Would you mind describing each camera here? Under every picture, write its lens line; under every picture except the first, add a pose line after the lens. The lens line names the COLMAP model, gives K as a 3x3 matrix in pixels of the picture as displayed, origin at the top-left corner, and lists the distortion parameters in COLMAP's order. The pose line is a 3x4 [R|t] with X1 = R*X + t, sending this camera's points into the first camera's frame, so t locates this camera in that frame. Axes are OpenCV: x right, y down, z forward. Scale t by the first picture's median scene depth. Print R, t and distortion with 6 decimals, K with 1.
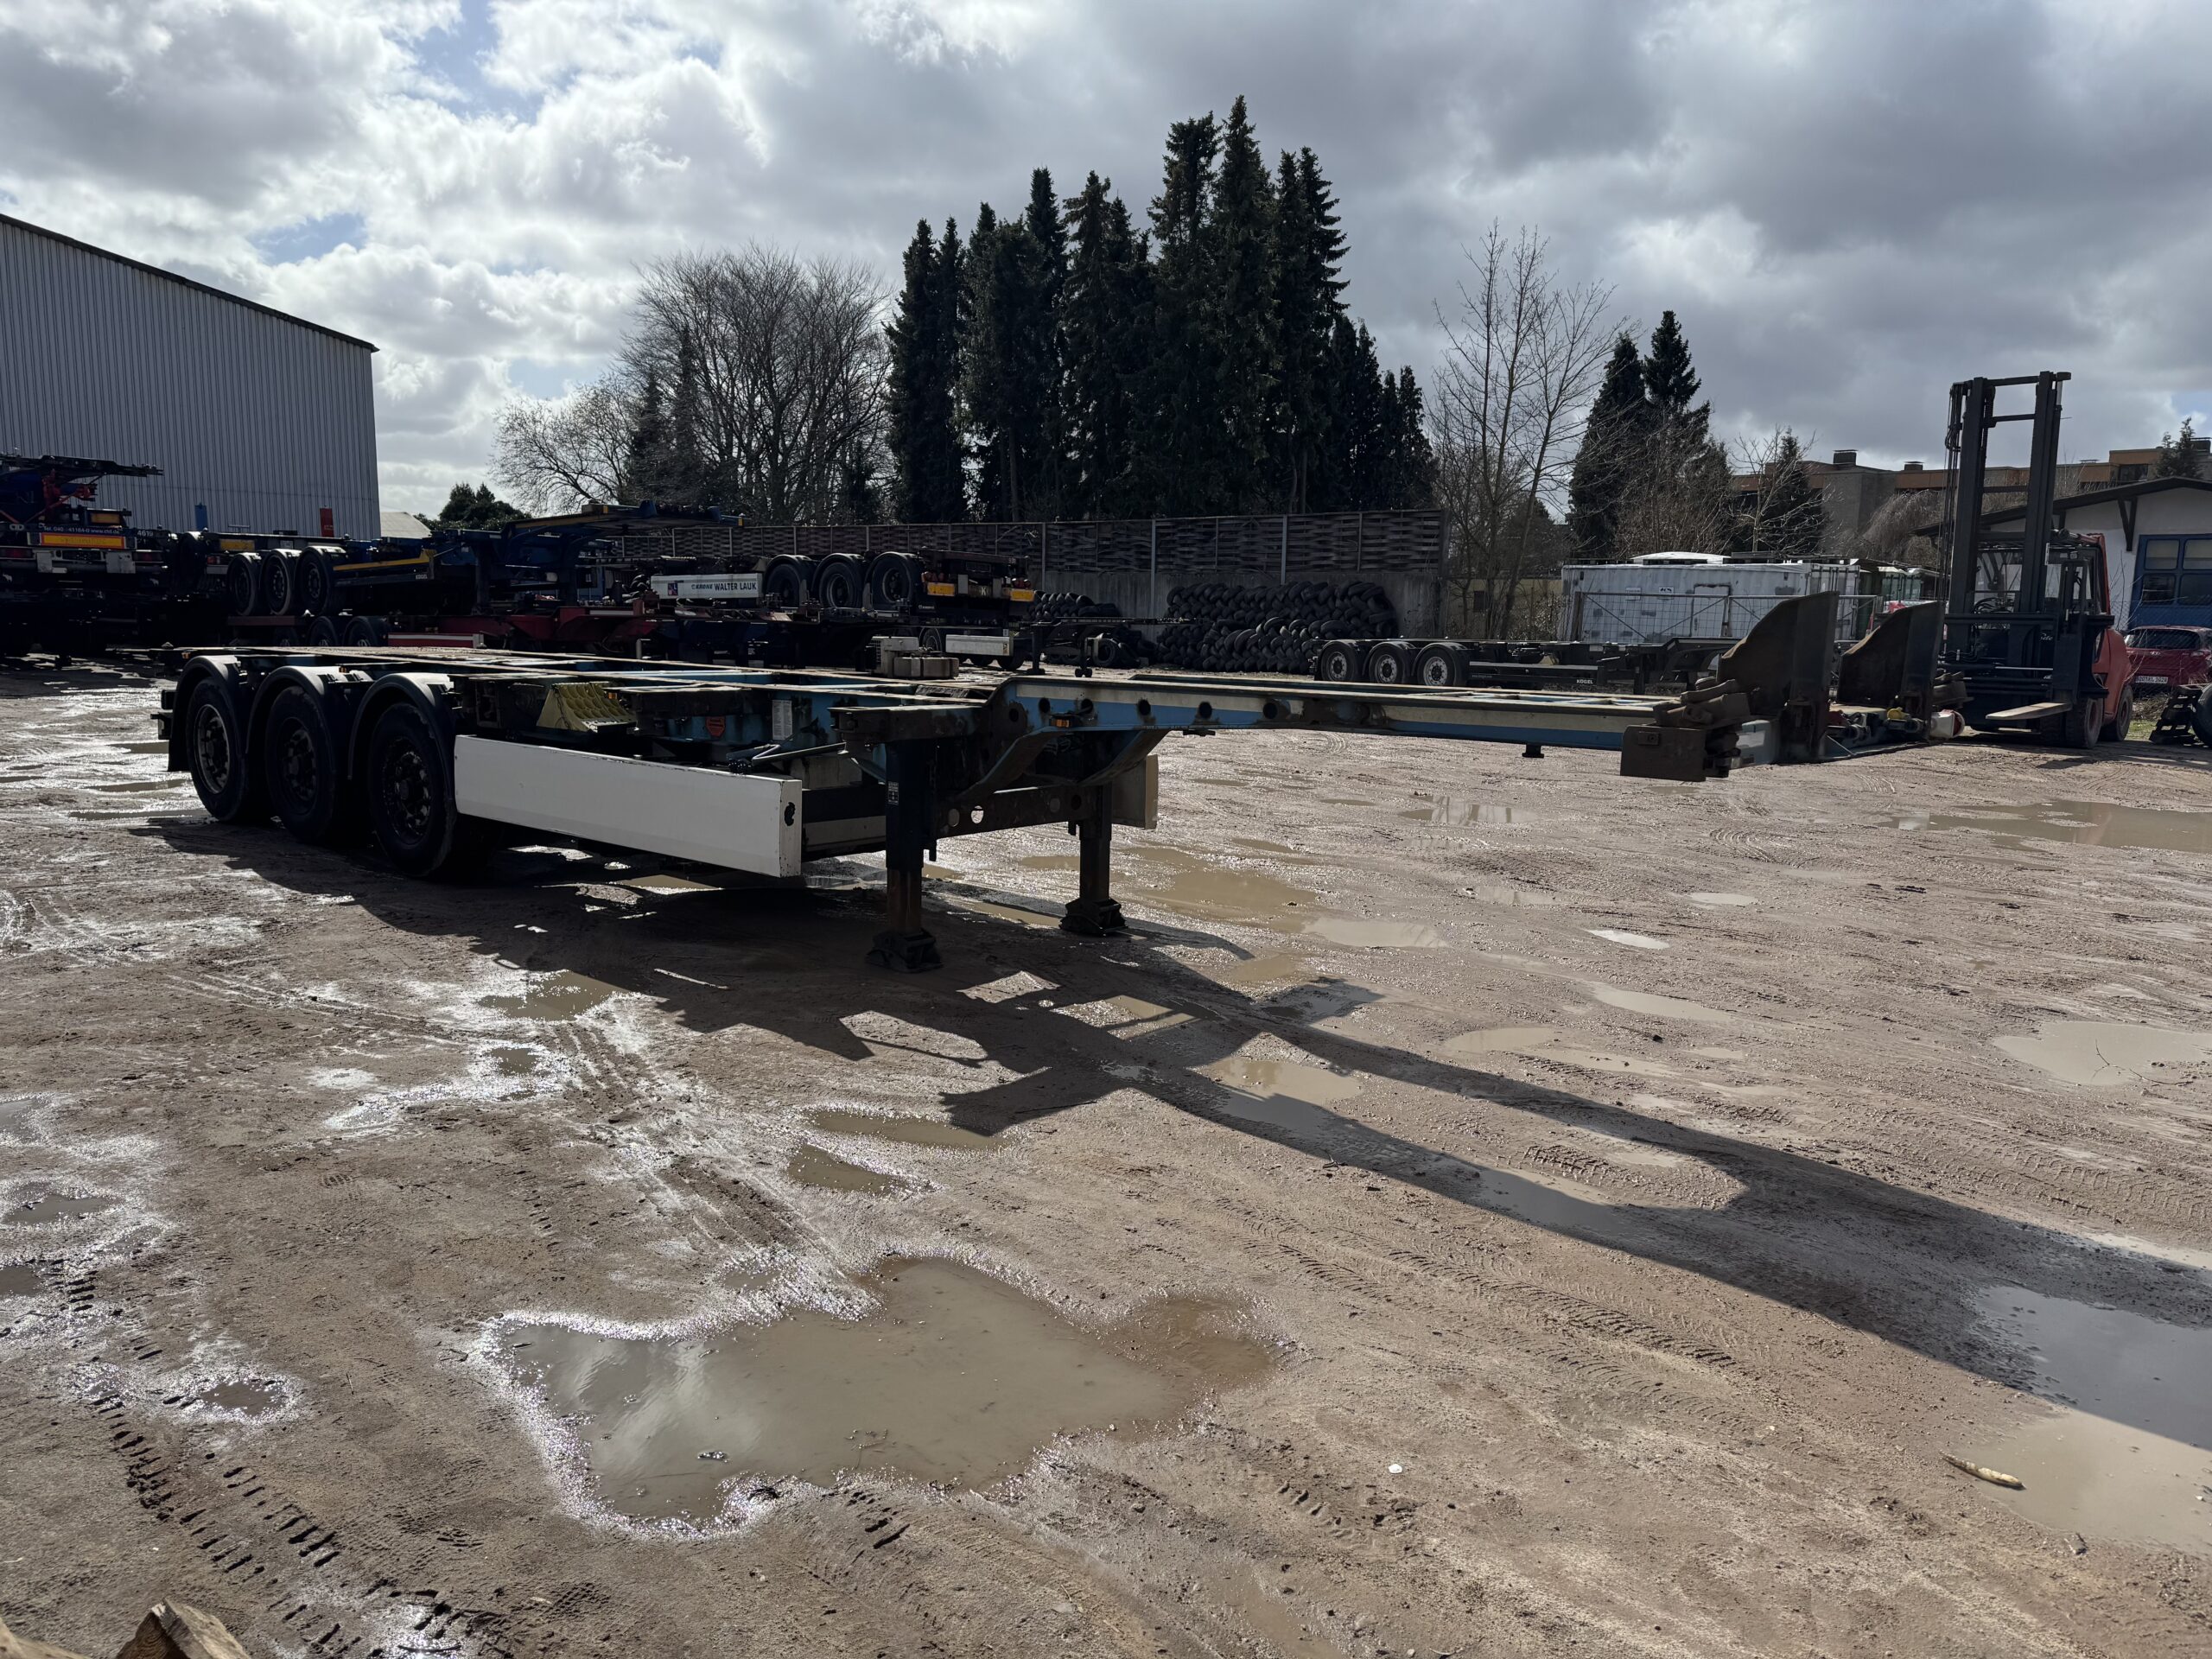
lens RADIAL K [[1566.7, 0, 1136.9], [0, 1566.7, 834.4], [0, 0, 1]] dist [0.118844, -0.129389]
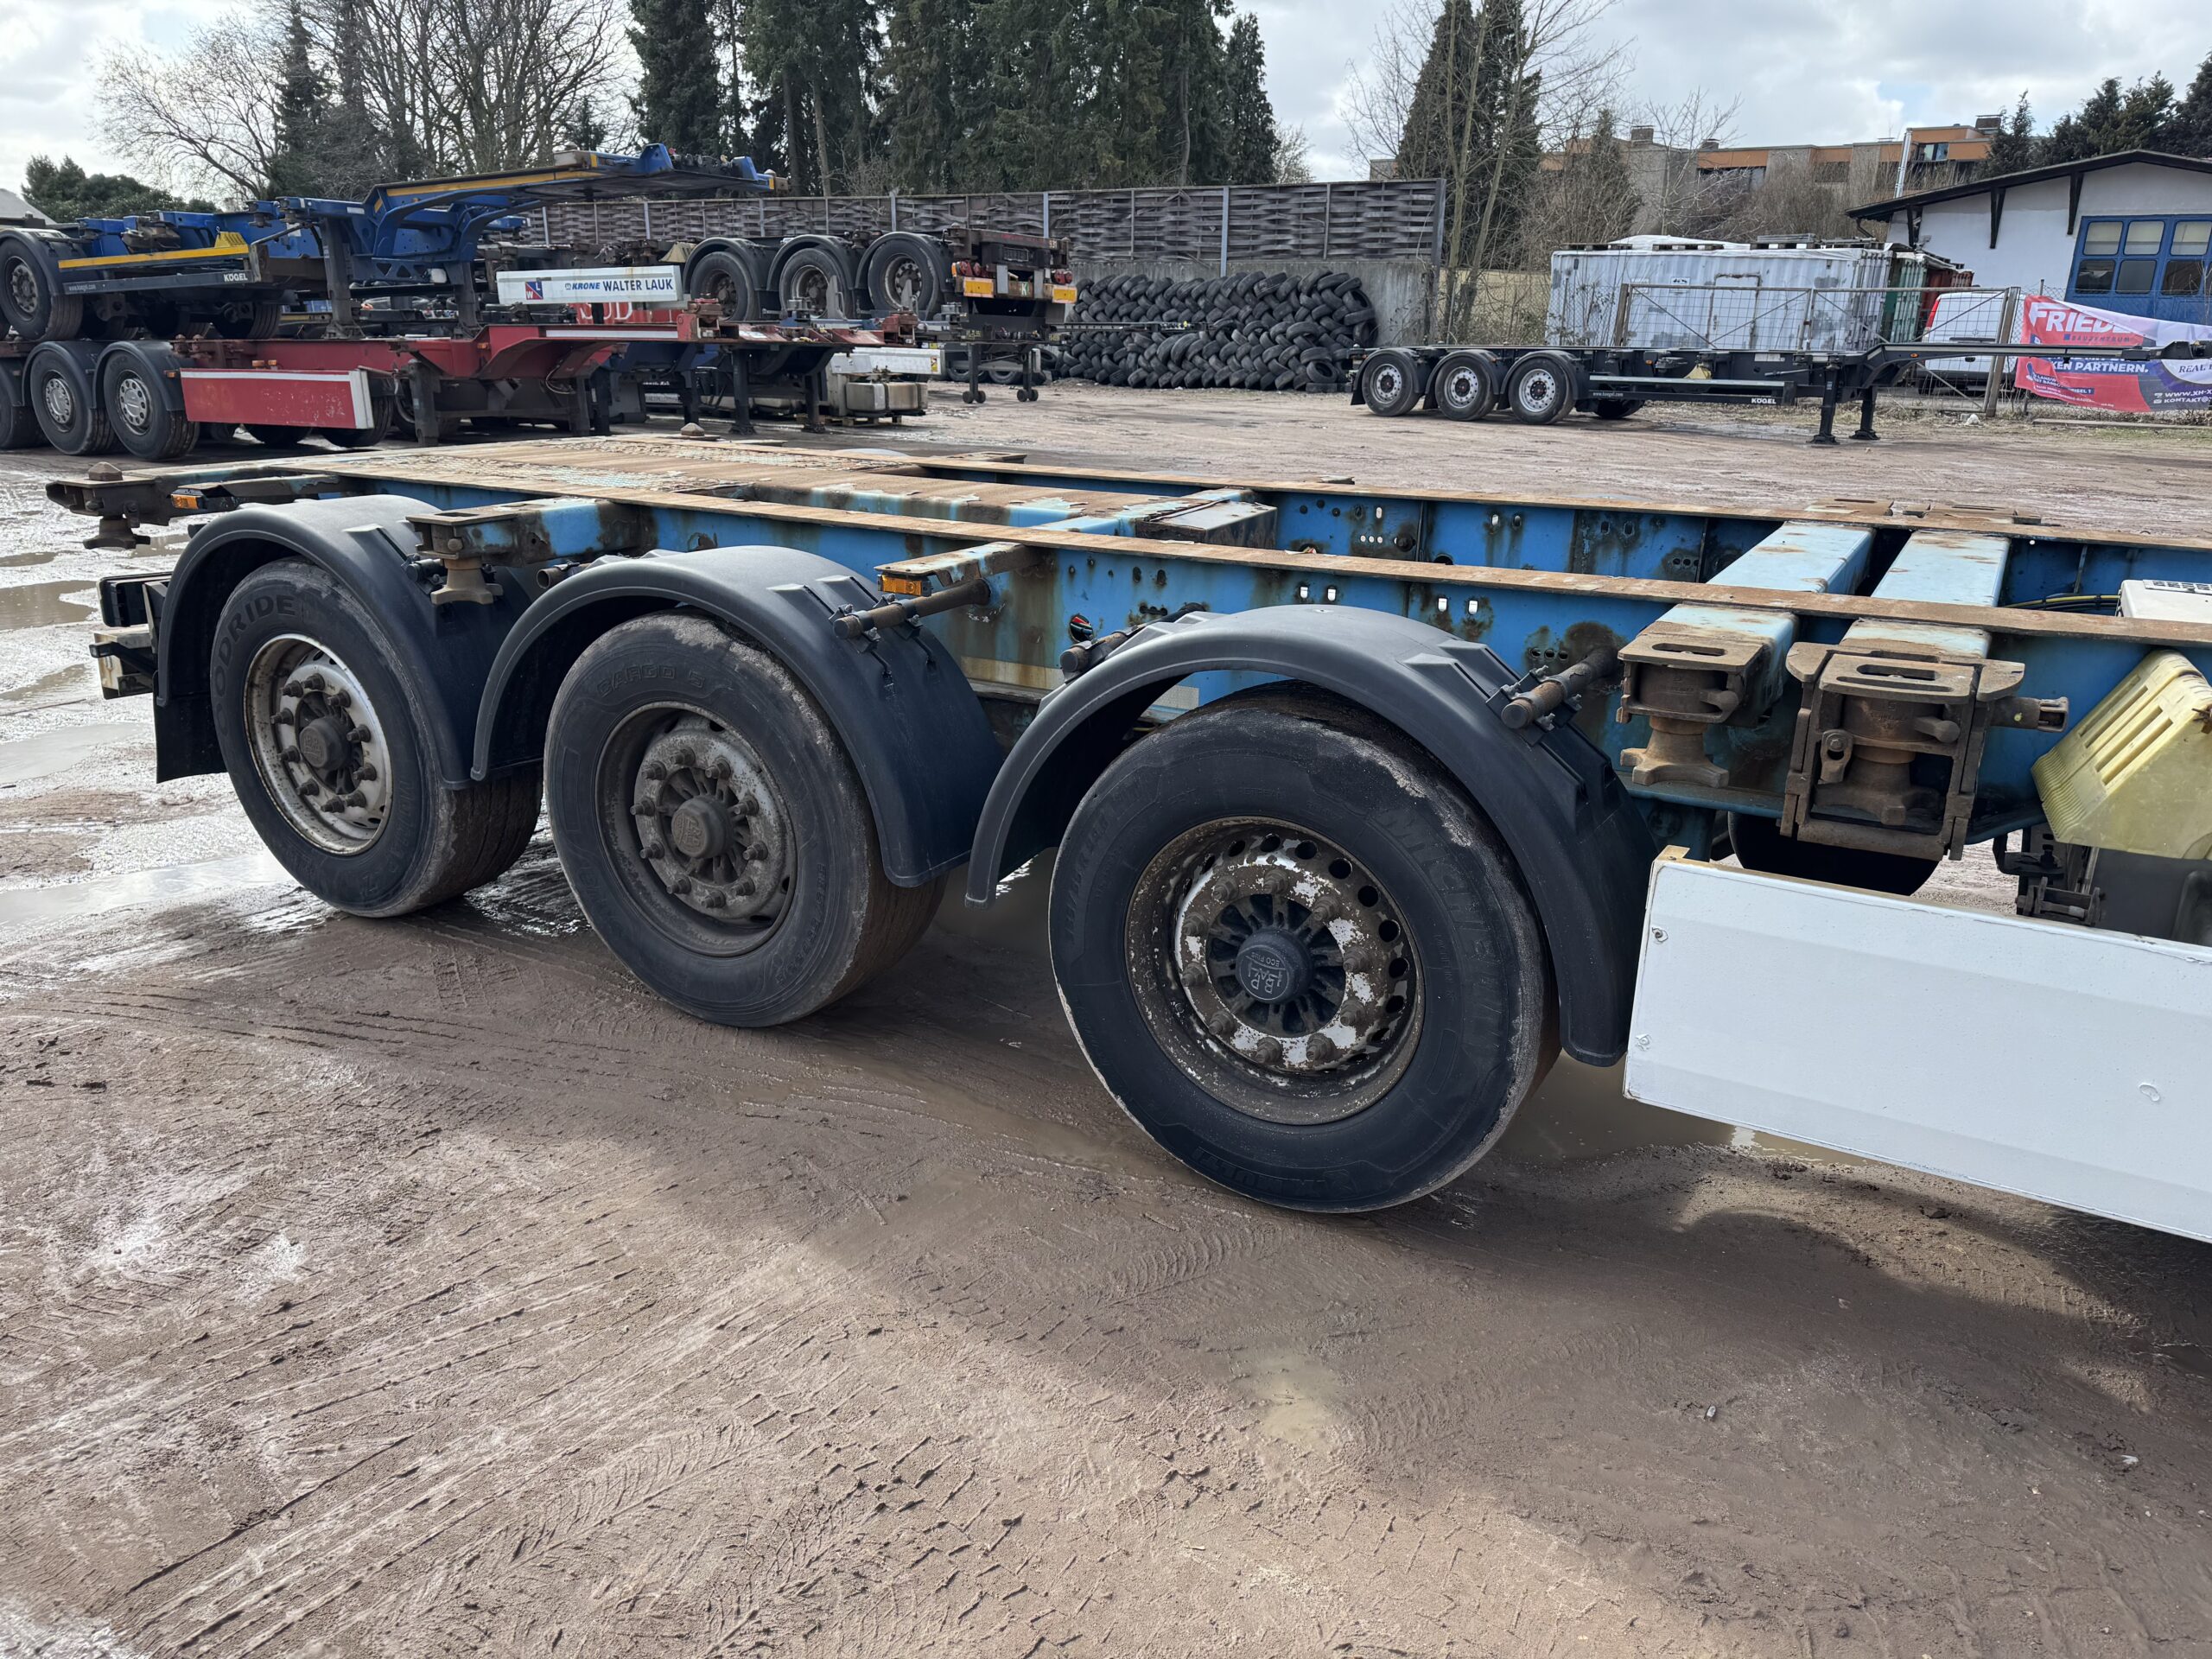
lens RADIAL K [[1580.8, 0, 1104.4], [0, 1580.8, 795.1], [0, 0, 1]] dist [0.069167, -0.079466]
pose [[0.983672, -0.062371, 0.168819, -0.156238], [0.035041, 0.986451, 0.160272, -0.033540], [-0.176528, -0.151740, 0.972529, 0.201665]]
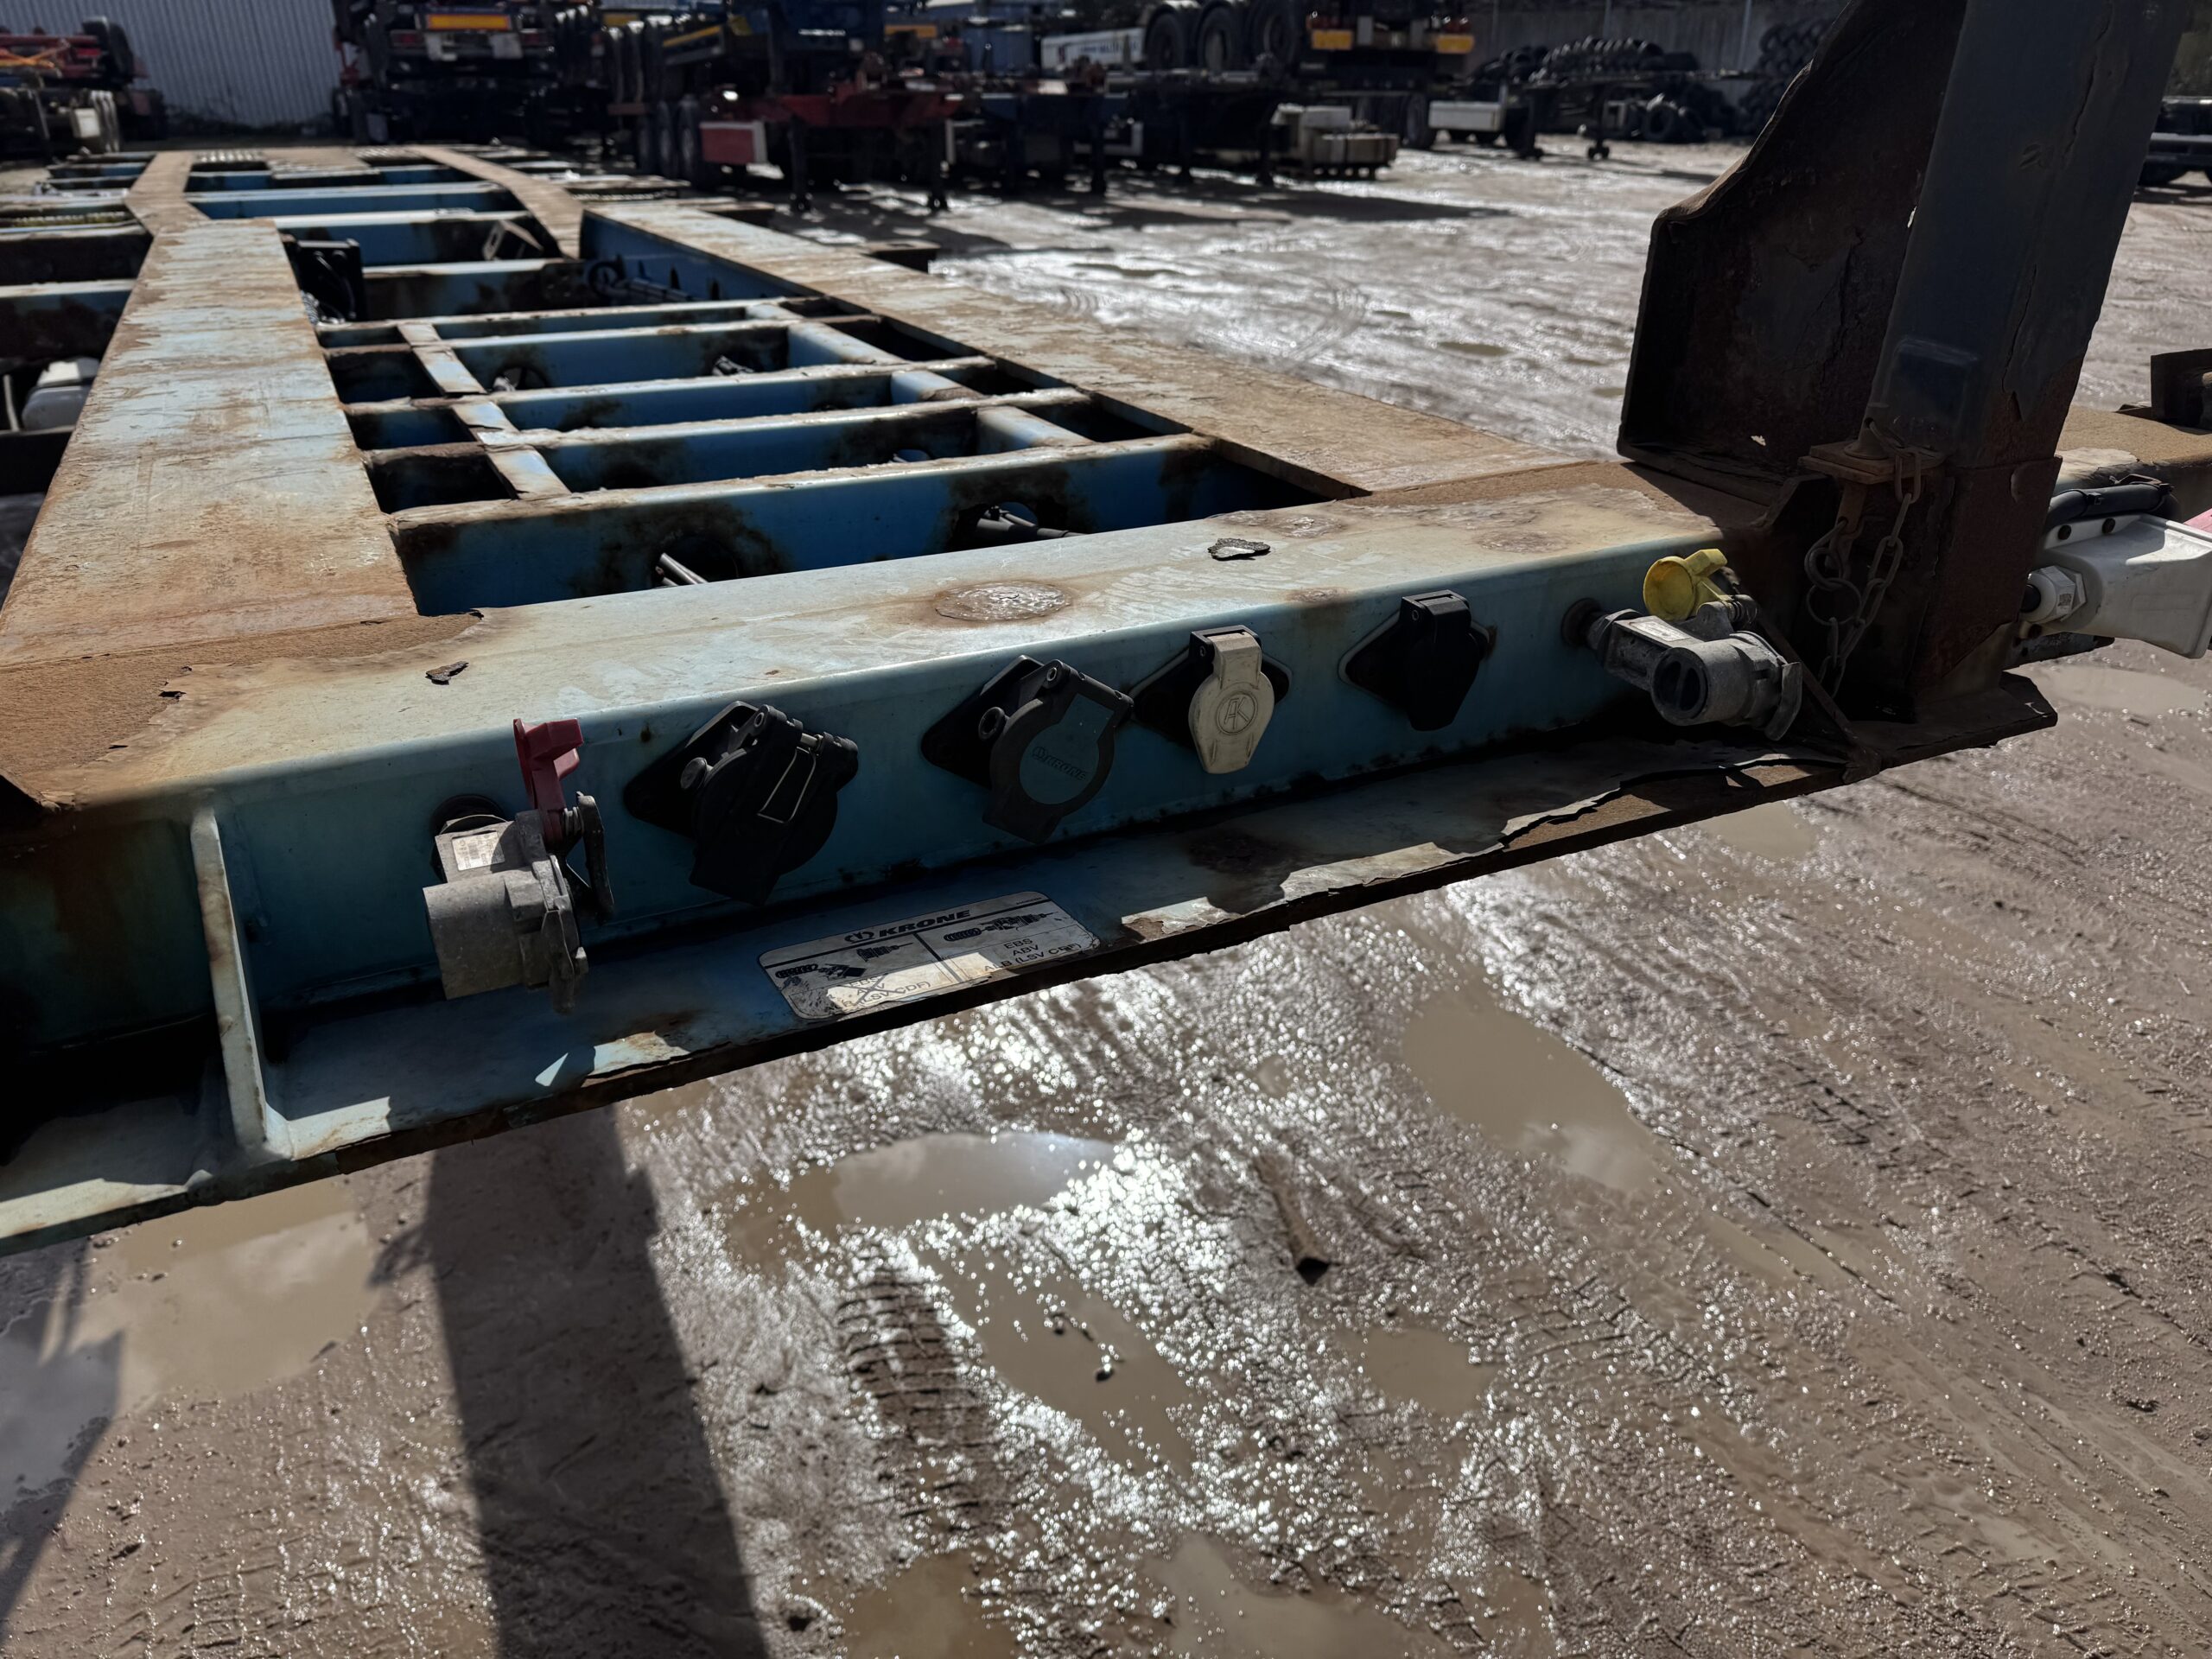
lens RADIAL K [[1599.5, 0, 1106.0], [0, 1599.5, 829.5], [0, 0, 1]] dist [0.000102, -0.002838]
pose [[0.920037, 0.143995, -0.364412, 0.083999], [-0.029530, 0.952862, 0.301964, -0.017824], [0.390716, -0.267057, 0.880921, 0.139796]]
